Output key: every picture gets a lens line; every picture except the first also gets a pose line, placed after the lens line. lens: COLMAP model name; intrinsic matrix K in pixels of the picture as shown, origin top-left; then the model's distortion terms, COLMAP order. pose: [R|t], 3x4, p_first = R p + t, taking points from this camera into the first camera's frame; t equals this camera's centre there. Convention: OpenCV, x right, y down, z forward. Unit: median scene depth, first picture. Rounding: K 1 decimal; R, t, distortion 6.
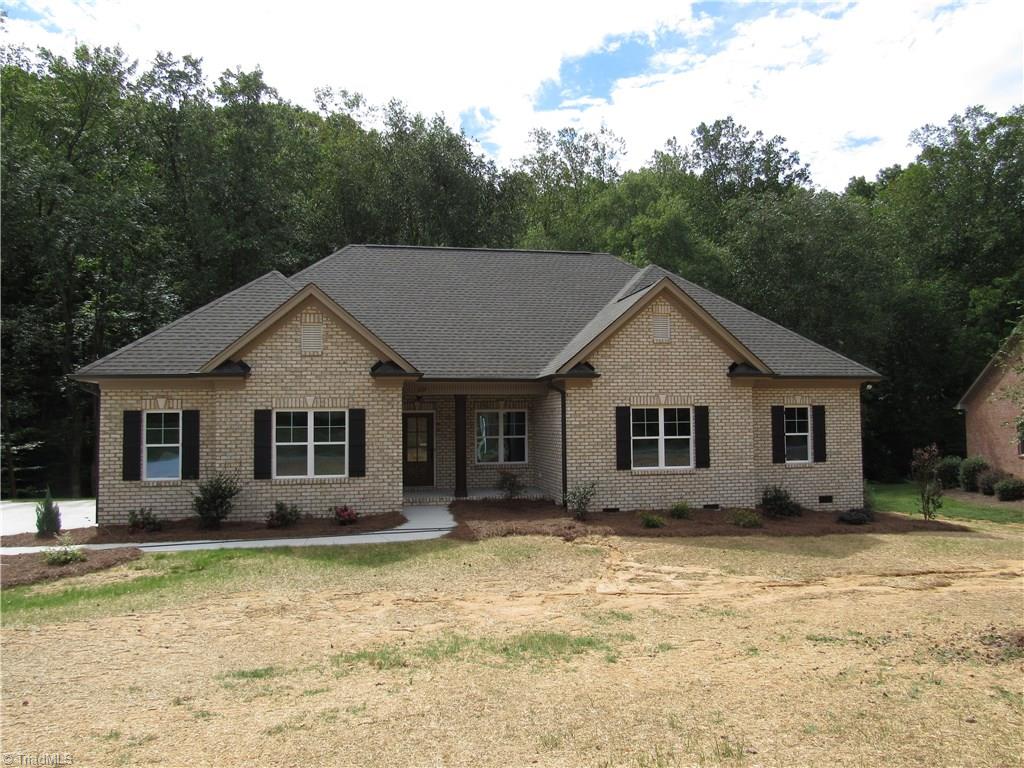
lens RADIAL K [[734.4, 0, 527.6], [0, 734.4, 412.1], [0, 0, 1]] dist [-0.027619, 0.007903]
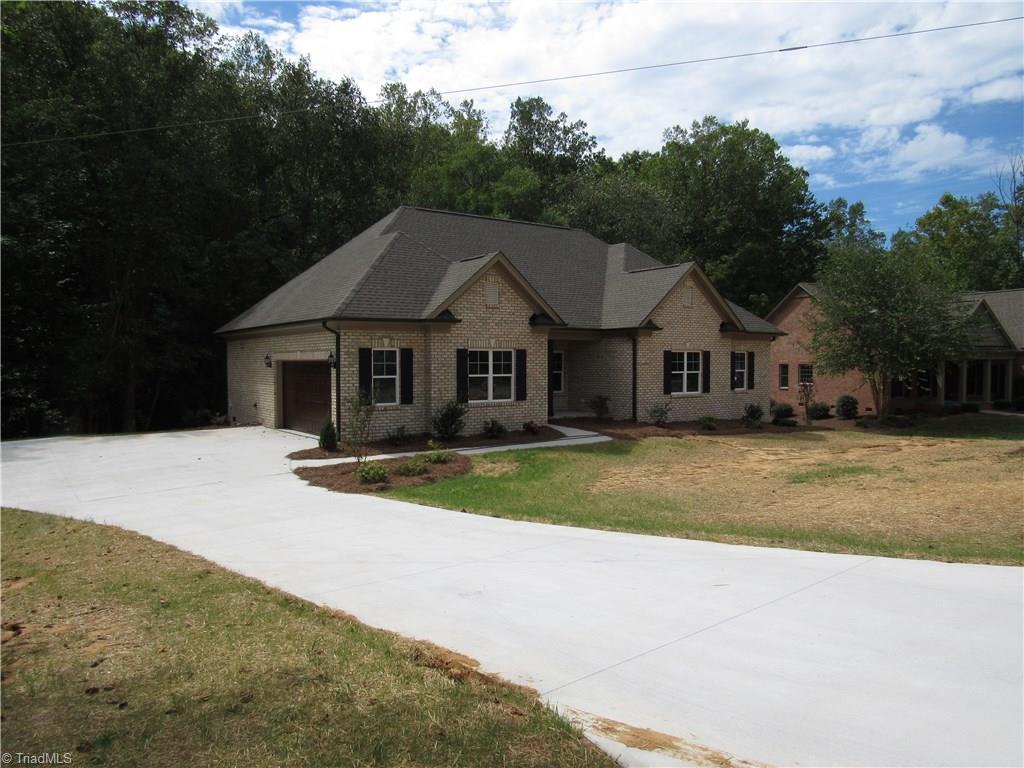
lens RADIAL K [[734.4, 0, 509.6], [0, 734.4, 389.1], [0, 0, 1]] dist [-0.027619, 0.007903]
pose [[0.915755, -0.006472, 0.401685, -0.619823], [-0.012924, 0.998878, 0.045558, 0.005650], [-0.401529, -0.046911, 0.914644, -0.161180]]
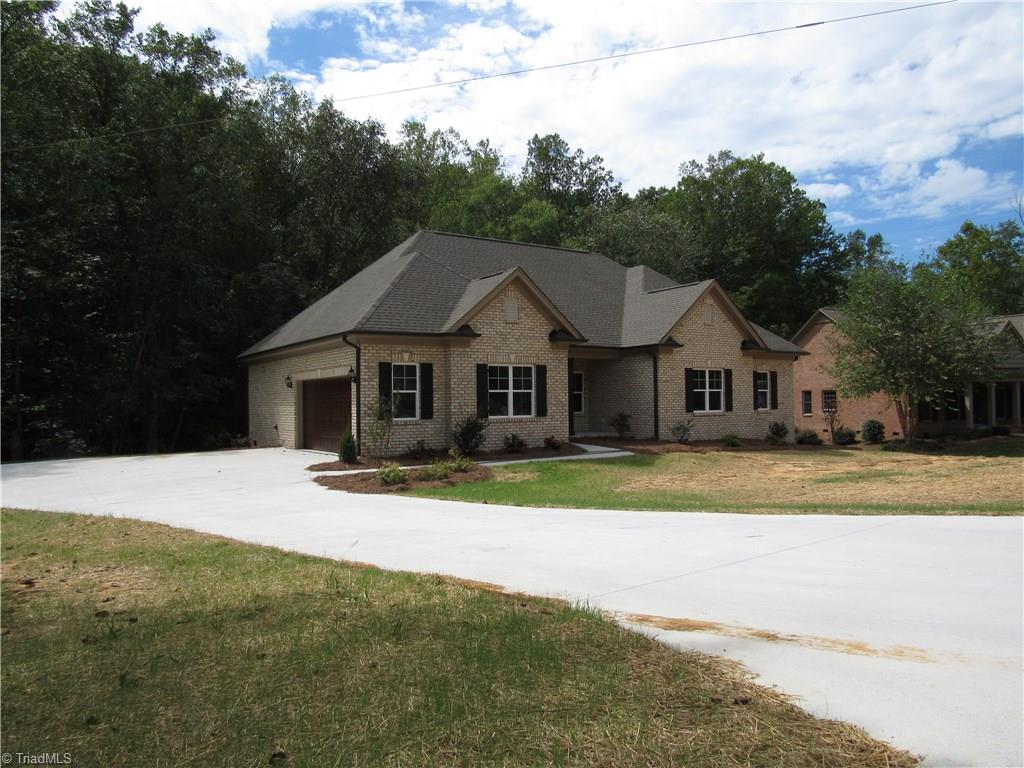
lens RADIAL K [[734.4, 0, 508.7], [0, 734.4, 391.8], [0, 0, 1]] dist [-0.027619, 0.007903]
pose [[0.926520, 0.005920, 0.376200, -0.618443], [-0.003856, 0.999973, -0.006240, 0.041106], [-0.376227, 0.004331, 0.926518, -0.155925]]
